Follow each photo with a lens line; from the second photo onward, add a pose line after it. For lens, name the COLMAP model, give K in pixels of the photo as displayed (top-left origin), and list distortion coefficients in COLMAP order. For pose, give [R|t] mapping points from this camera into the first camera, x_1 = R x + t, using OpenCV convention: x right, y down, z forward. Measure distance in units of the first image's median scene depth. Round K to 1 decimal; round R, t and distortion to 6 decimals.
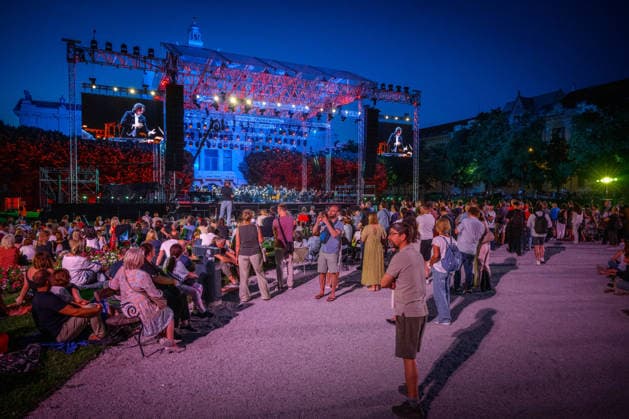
lens RADIAL K [[418.4, 0, 314.5], [0, 418.4, 209.5], [0, 0, 1]] dist [0.000166, 0.000642]
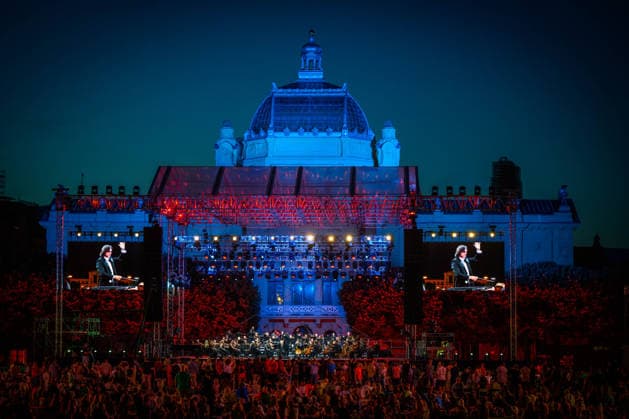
lens RADIAL K [[1425.3, 0, 314.5], [0, 1425.3, 209.5], [0, 0, 1]] dist [0.008385, -0.091798]
pose [[0.881925, -0.041011, -0.469602, 1.160254], [-0.015156, 0.993226, -0.115202, 0.011746], [0.471146, 0.108717, 0.875330, -1.255471]]
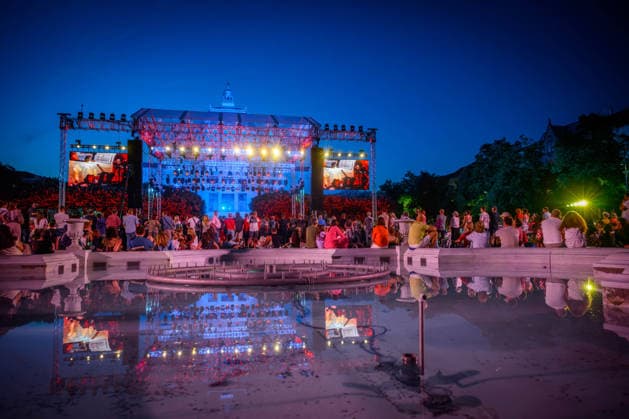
lens RADIAL K [[412.6, 0, 314.5], [0, 412.6, 209.5], [0, 0, 1]] dist [-0.000927, -0.000404]
pose [[0.971726, -0.036813, -0.233222, 0.385831], [0.011342, 0.993908, -0.109625, 0.042078], [0.235837, 0.103880, 0.966224, -0.043535]]
